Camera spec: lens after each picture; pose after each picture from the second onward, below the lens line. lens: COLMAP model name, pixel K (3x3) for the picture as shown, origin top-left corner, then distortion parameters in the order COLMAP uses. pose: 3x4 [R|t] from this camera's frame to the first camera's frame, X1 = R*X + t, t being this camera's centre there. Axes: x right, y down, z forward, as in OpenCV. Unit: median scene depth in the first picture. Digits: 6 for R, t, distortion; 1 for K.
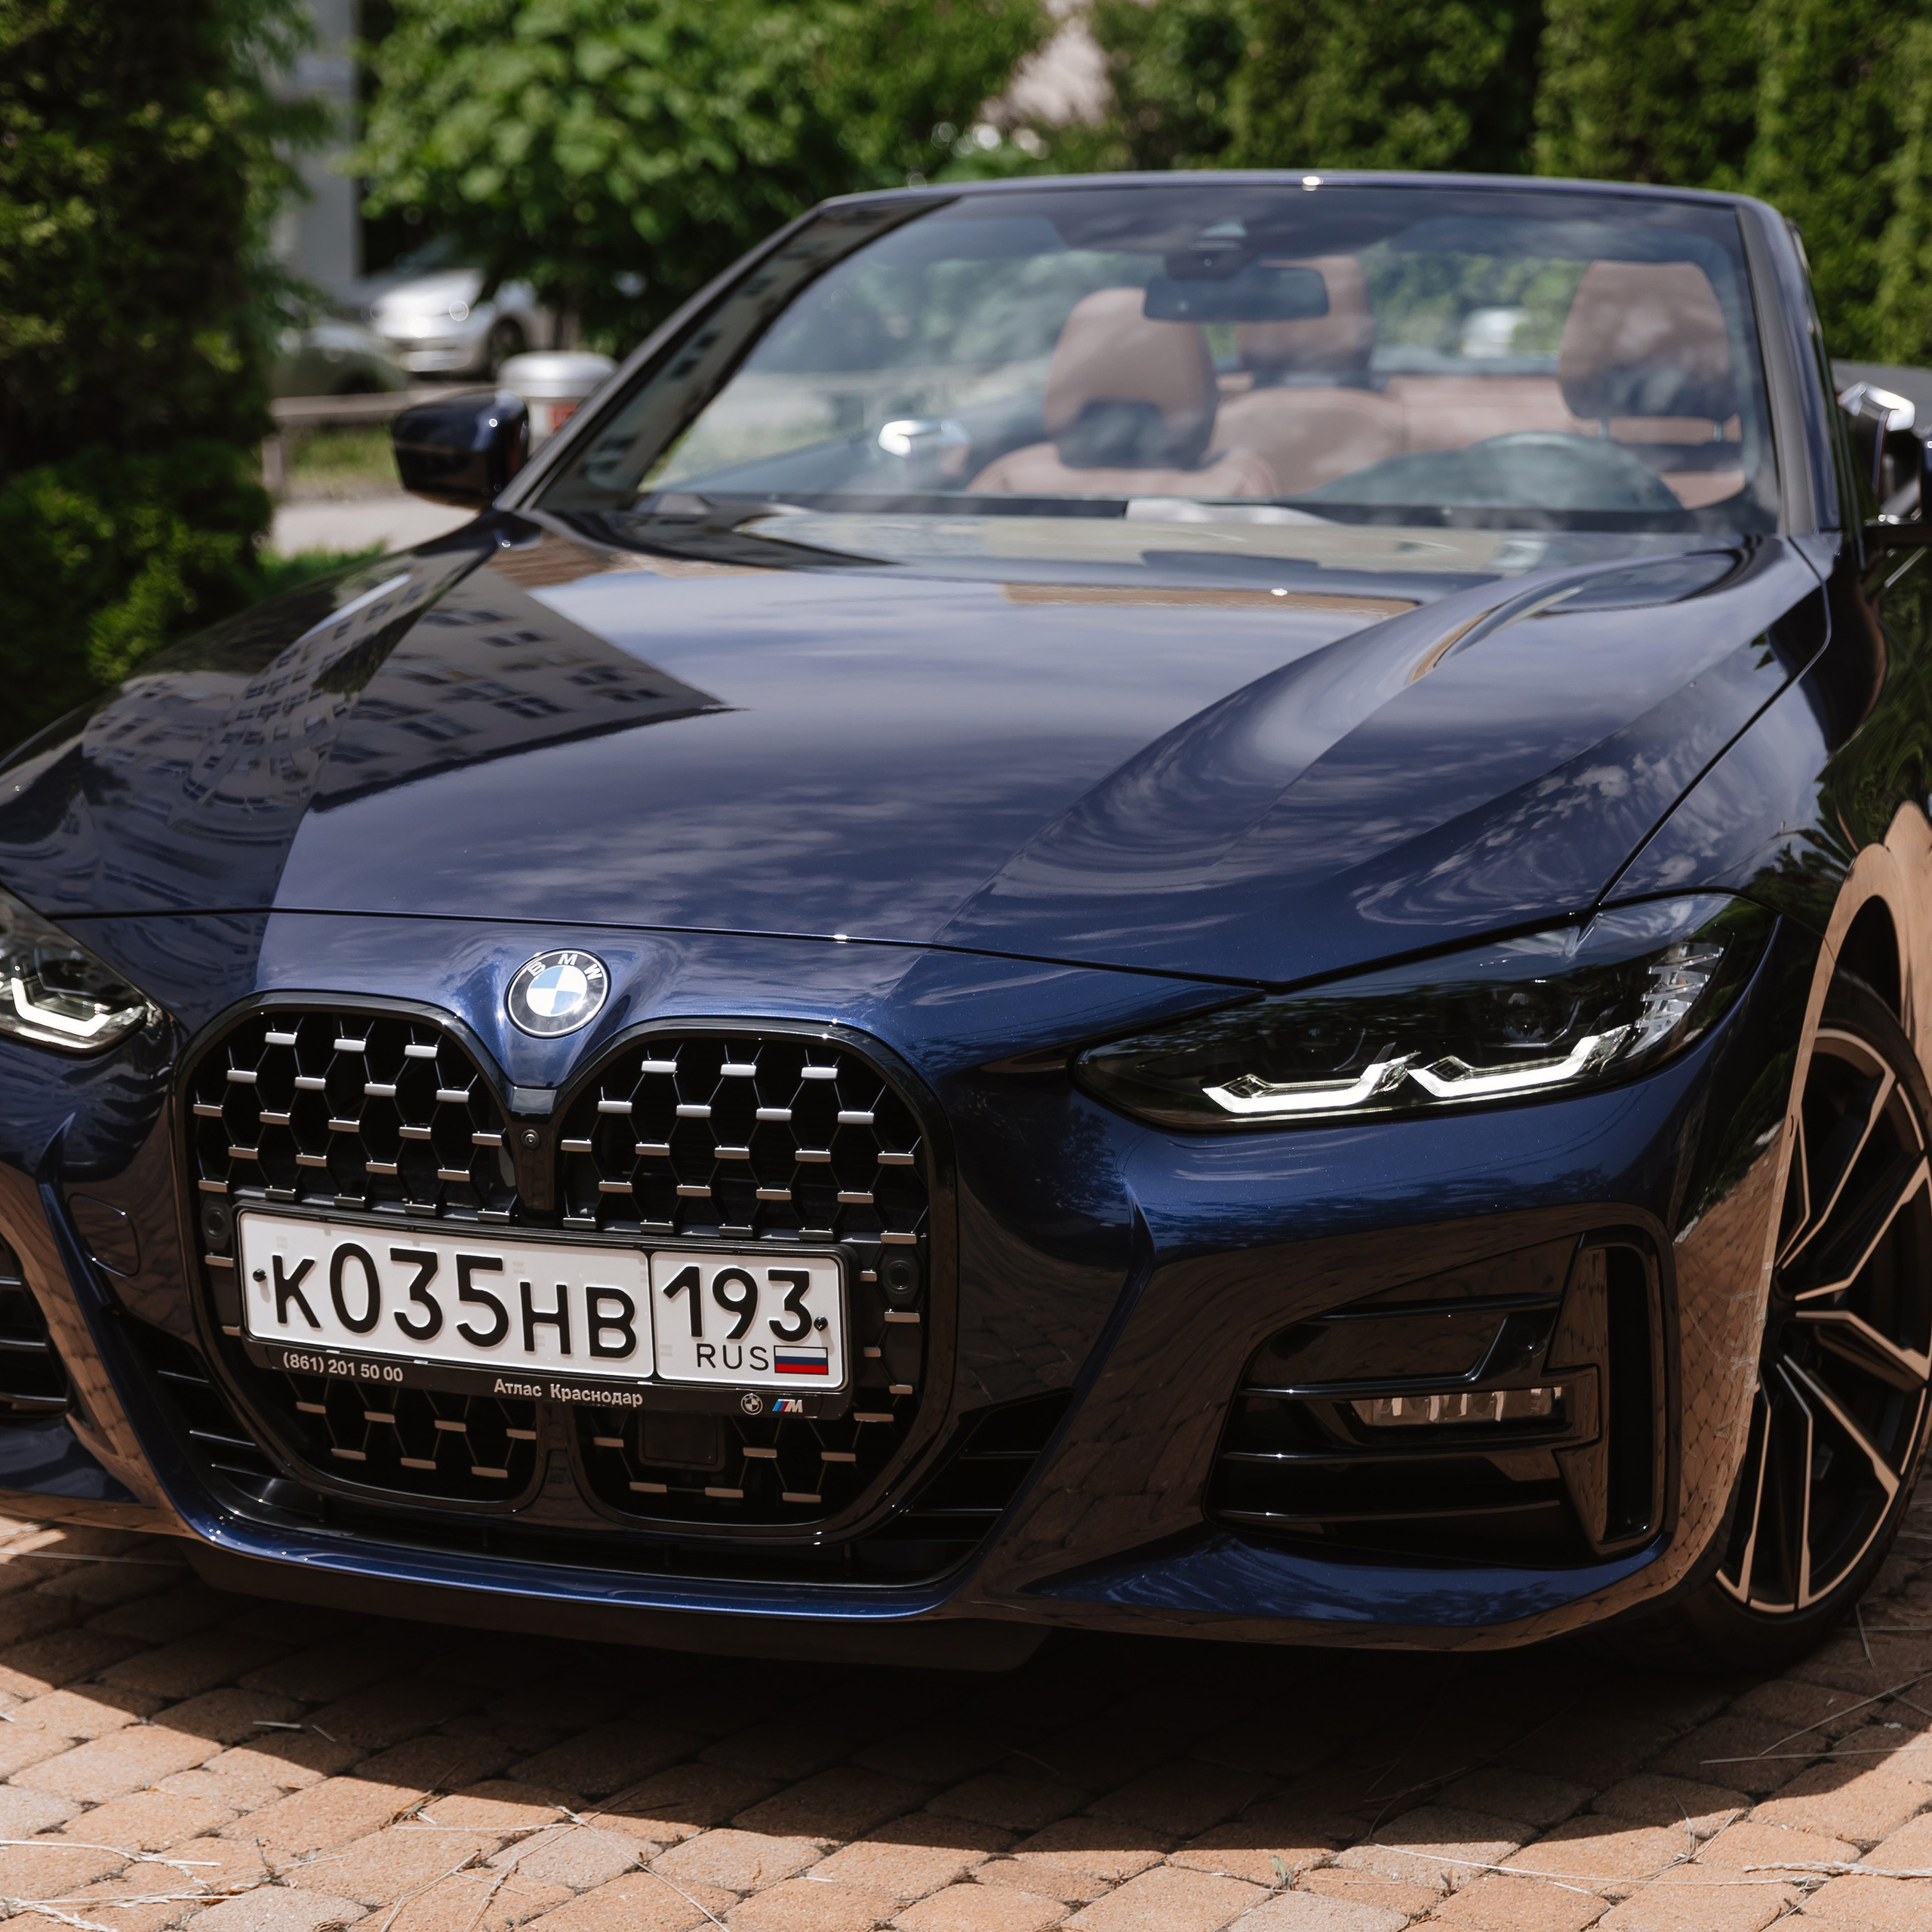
lens RADIAL K [[4223.6, 0, 925.5], [0, 4223.6, 969.8], [0, 0, 1]] dist [-0.010482, 0.000000]
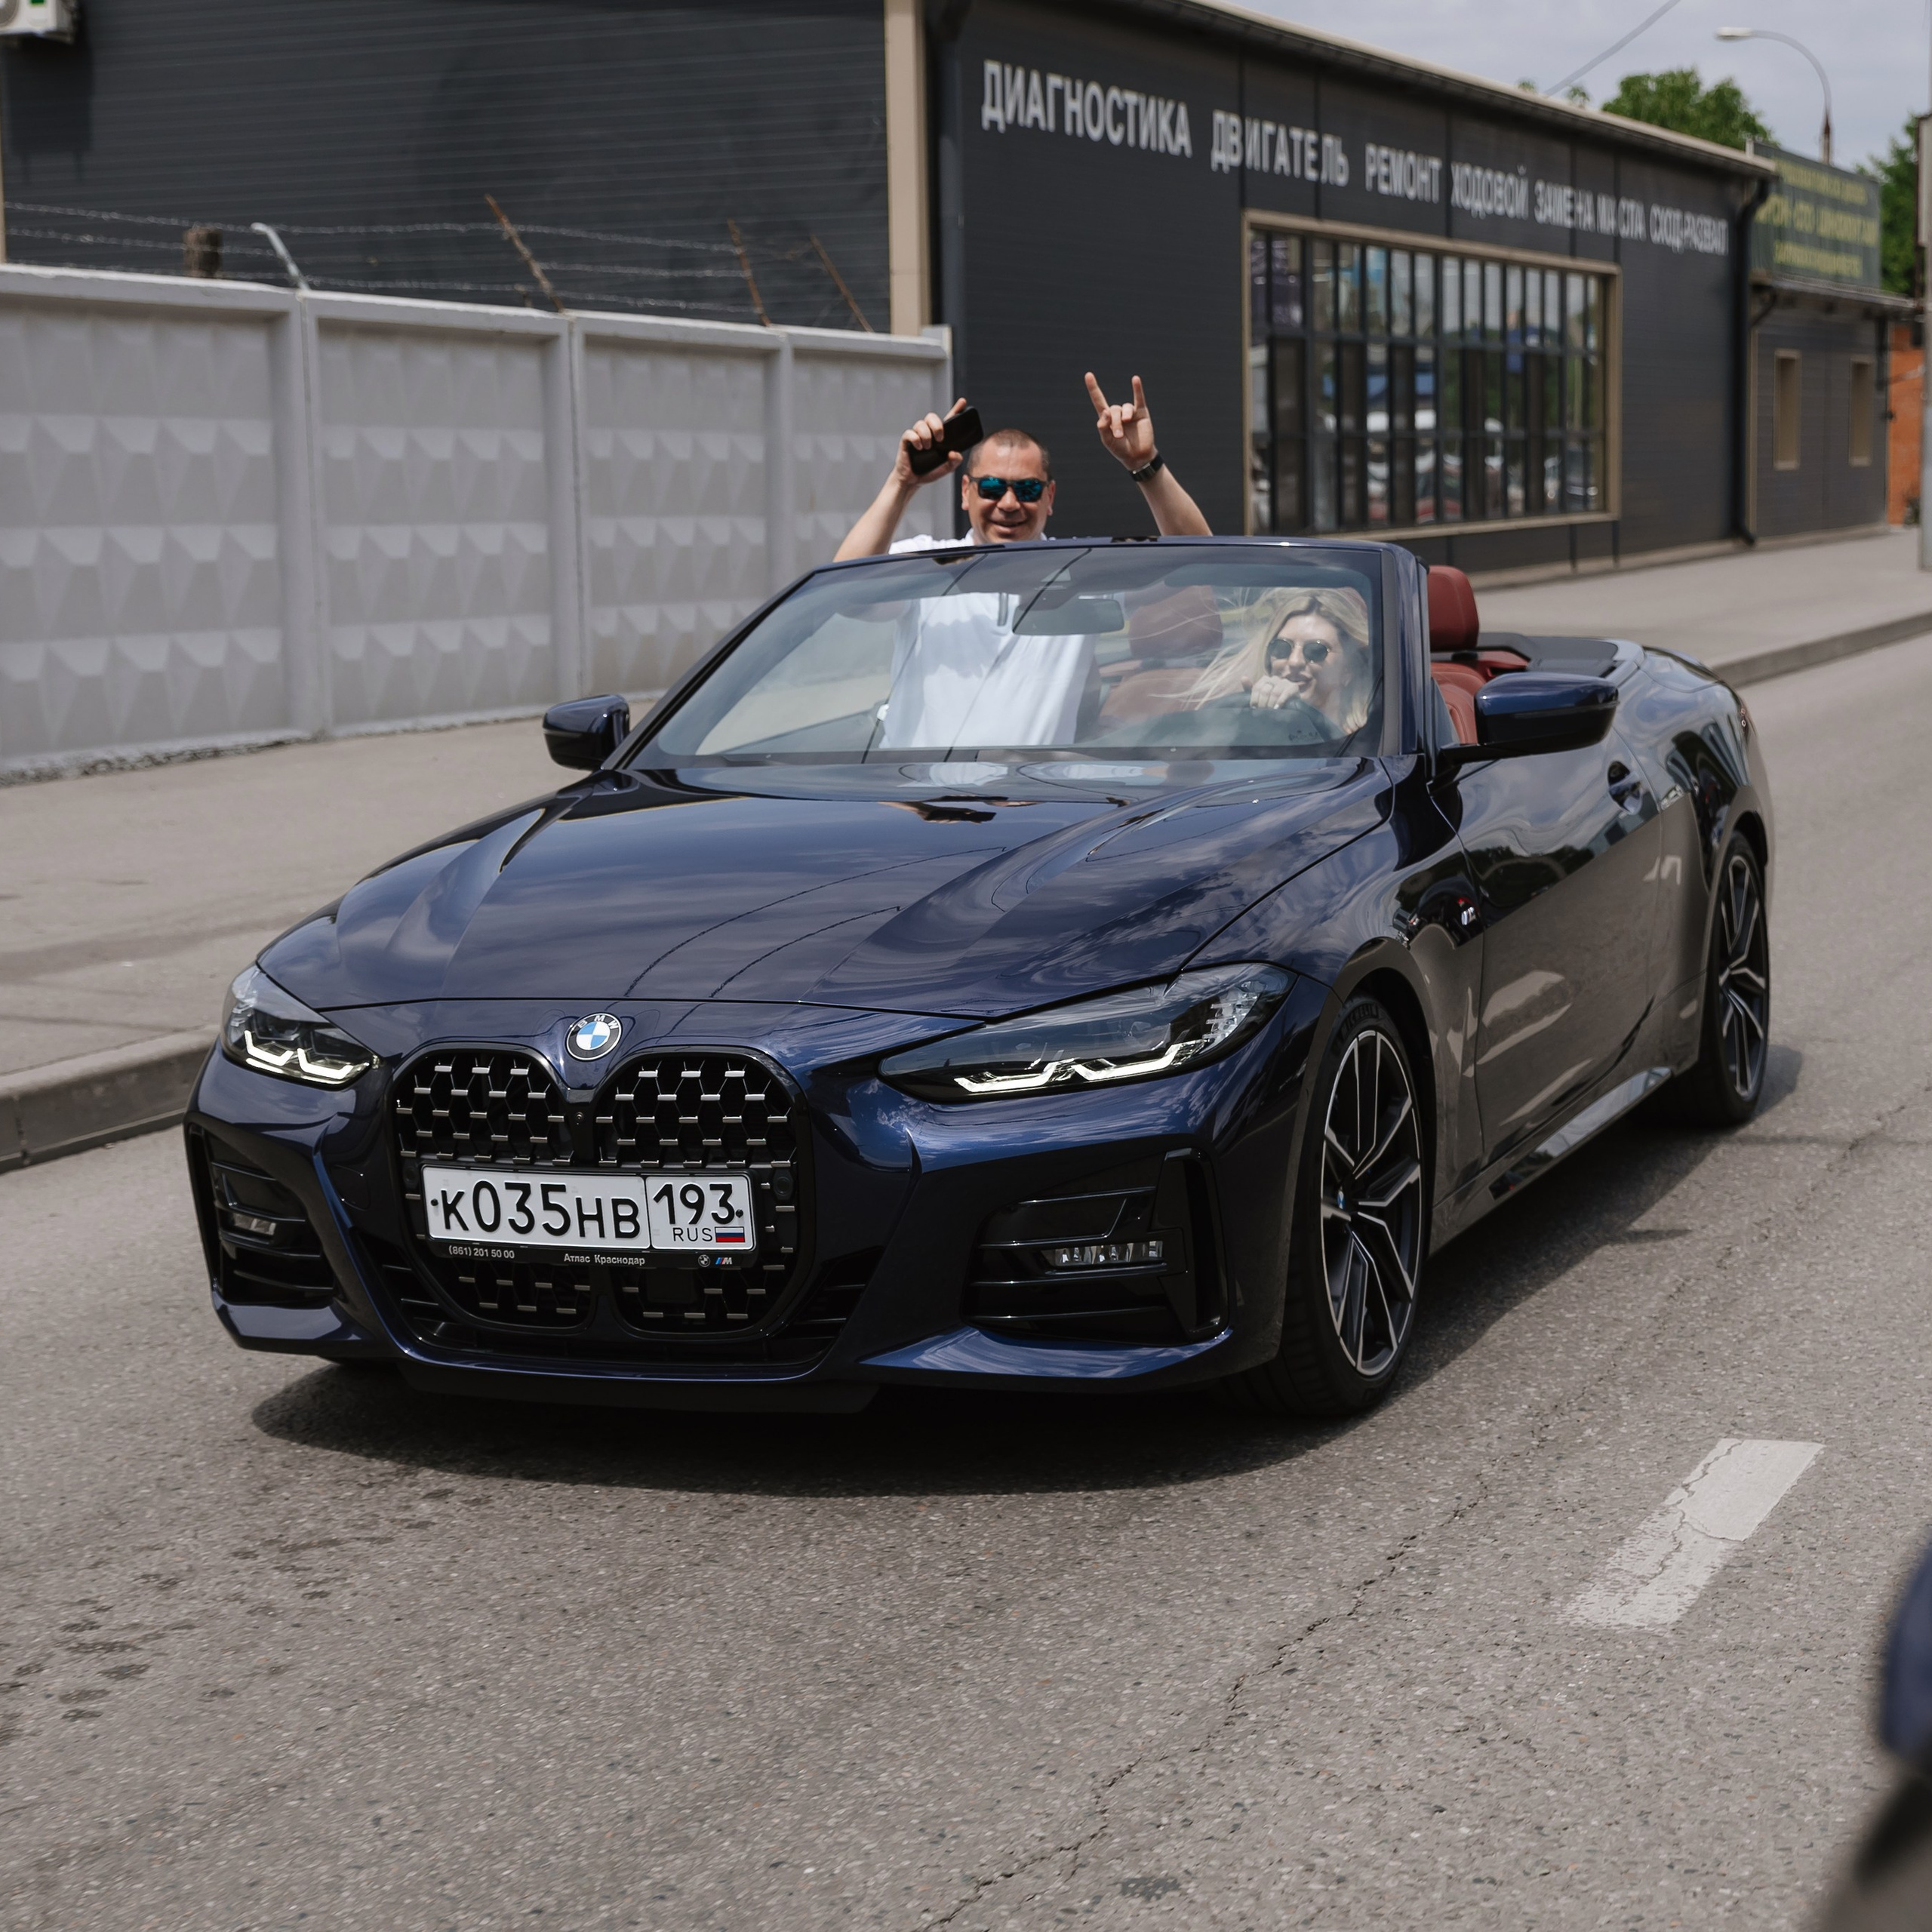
lens RADIAL K [[3528.2, 0, 962.4], [0, 3528.2, 958.4], [0, 0, 1]] dist [0.022023, 0.000000]
pose [[0.998441, -0.032046, -0.045708, 0.138817], [0.029575, 0.998117, -0.053742, 0.057527], [0.047344, 0.052307, 0.997508, -0.489952]]
